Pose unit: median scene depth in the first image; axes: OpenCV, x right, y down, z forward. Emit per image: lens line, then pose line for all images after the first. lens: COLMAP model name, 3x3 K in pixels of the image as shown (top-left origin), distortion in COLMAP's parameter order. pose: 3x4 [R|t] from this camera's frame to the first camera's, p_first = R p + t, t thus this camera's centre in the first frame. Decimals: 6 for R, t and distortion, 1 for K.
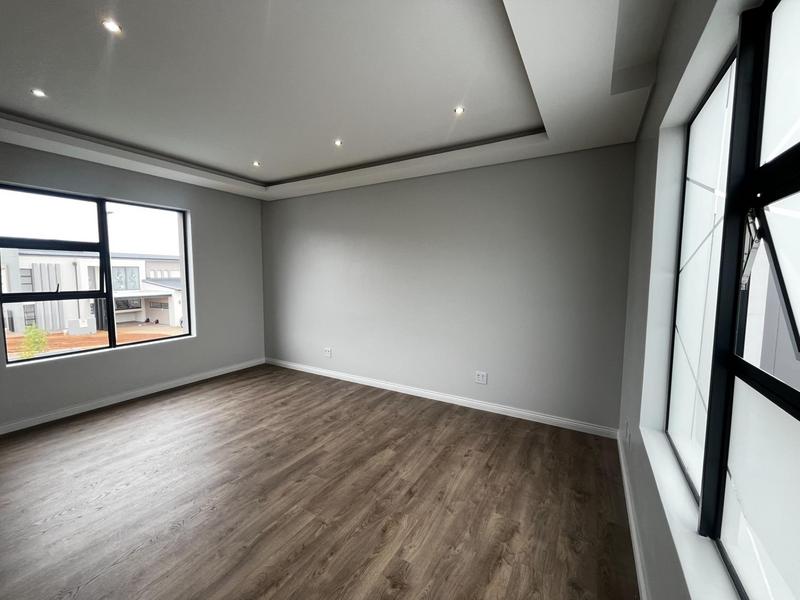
lens RADIAL K [[326.3, 0, 400.0], [0, 326.3, 300.0], [0, 0, 1]] dist [-0.002101, -0.000172]
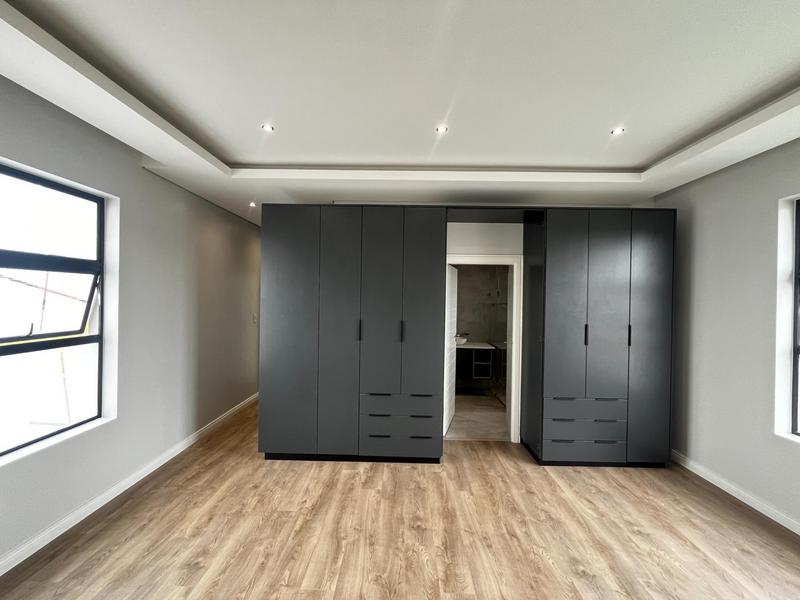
lens RADIAL K [[326.3, 0, 400.0], [0, 326.3, 300.0], [0, 0, 1]] dist [-0.002101, -0.000172]
pose [[-0.867111, -0.019166, -0.497747, -0.045014], [-0.062235, 0.995598, 0.070082, -0.191814], [0.494213, 0.091746, -0.864486, 1.962785]]
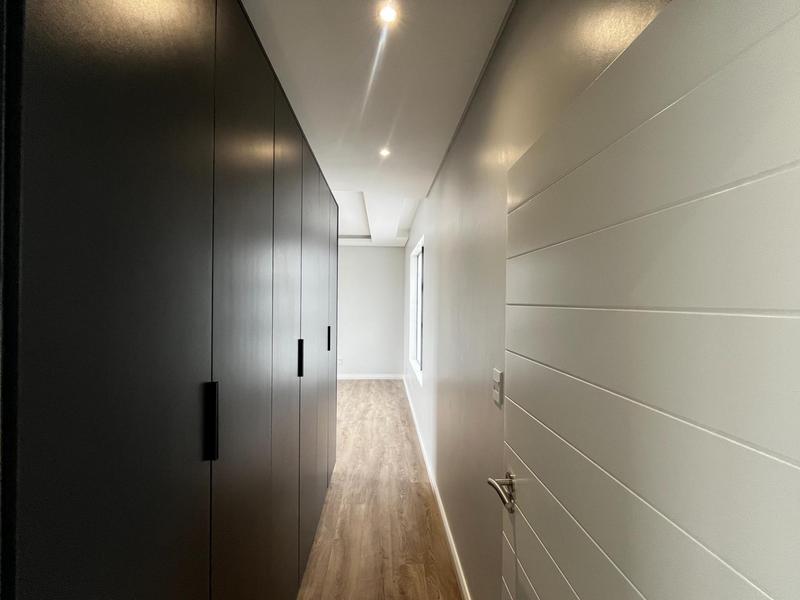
lens RADIAL K [[326.3, 0, 400.0], [0, 326.3, 300.0], [0, 0, 1]] dist [-0.002101, -0.000172]
pose [[0.832396, -0.000554, 0.554181, -0.894000], [0.043852, 0.996930, -0.064871, 0.066942], [-0.552444, 0.078300, 0.829864, -1.345255]]
